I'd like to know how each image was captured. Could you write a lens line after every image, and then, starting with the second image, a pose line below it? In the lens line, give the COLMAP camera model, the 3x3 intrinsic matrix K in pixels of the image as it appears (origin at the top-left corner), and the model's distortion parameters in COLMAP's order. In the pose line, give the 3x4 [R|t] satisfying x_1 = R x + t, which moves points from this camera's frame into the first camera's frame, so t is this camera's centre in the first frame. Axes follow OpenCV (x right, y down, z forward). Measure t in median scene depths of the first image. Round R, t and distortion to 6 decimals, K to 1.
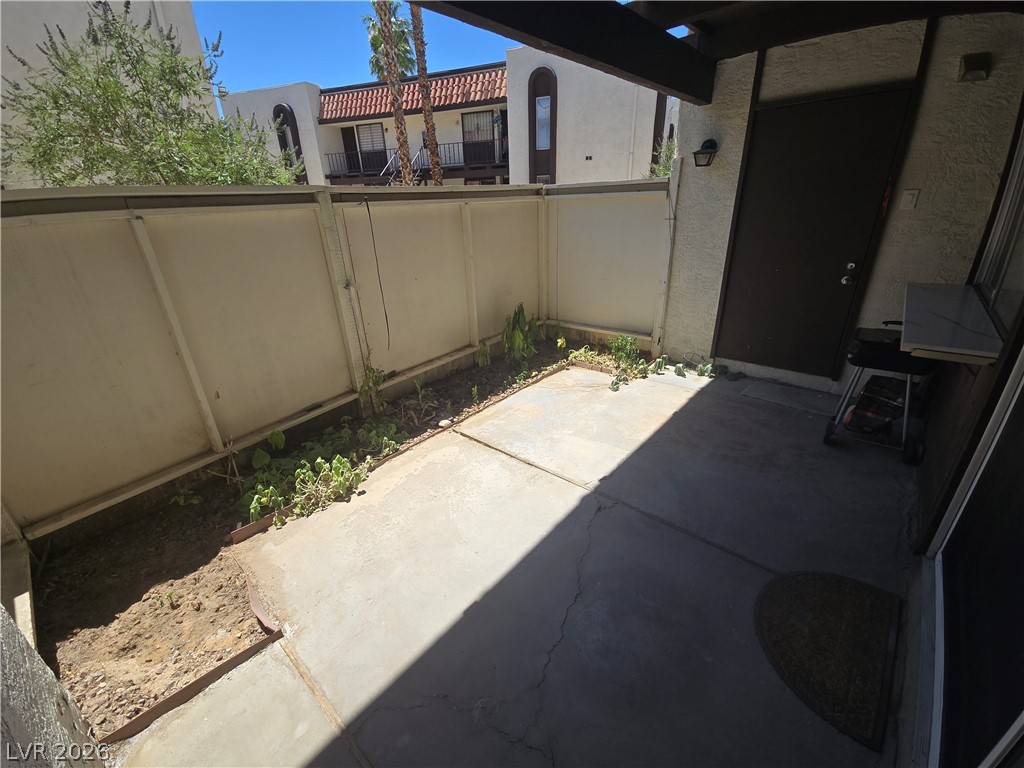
lens RADIAL K [[418.1, 0, 508.1], [0, 418.1, 381.4], [0, 0, 1]] dist [0.016704, -0.008503]
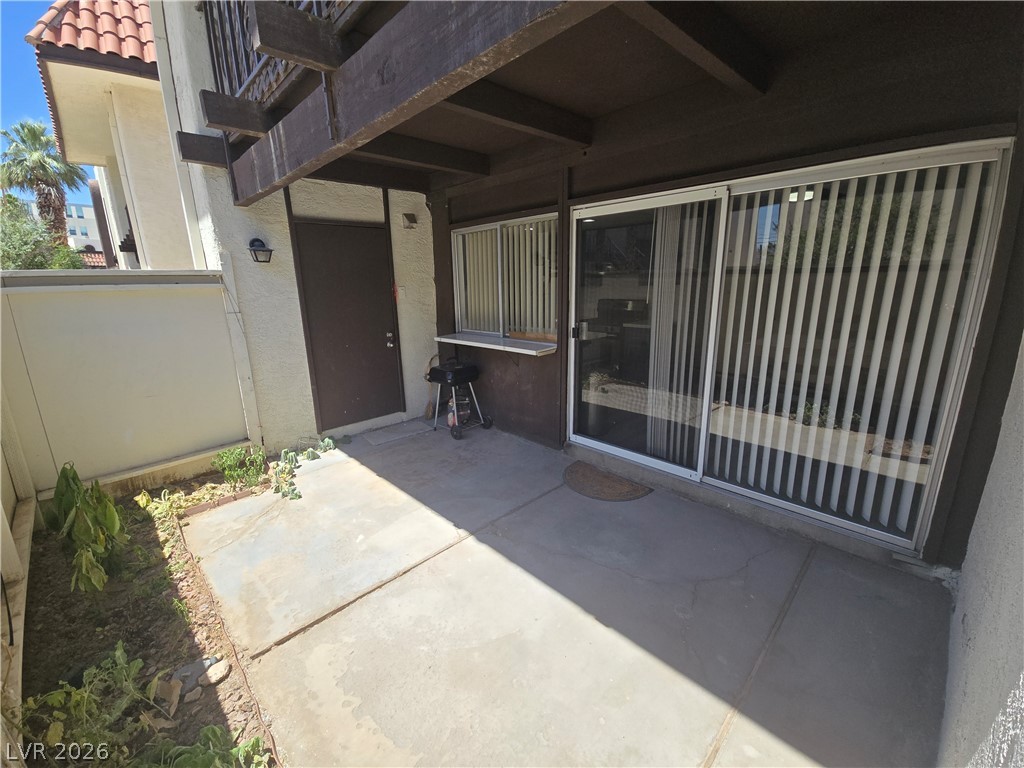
lens RADIAL K [[418.1, 0, 508.1], [0, 418.1, 381.4], [0, 0, 1]] dist [0.016704, -0.008503]
pose [[0.091143, -0.199178, 0.975716, -0.575088], [0.414420, 0.898508, 0.144705, -0.159903], [-0.905510, 0.391167, 0.164436, 0.426453]]
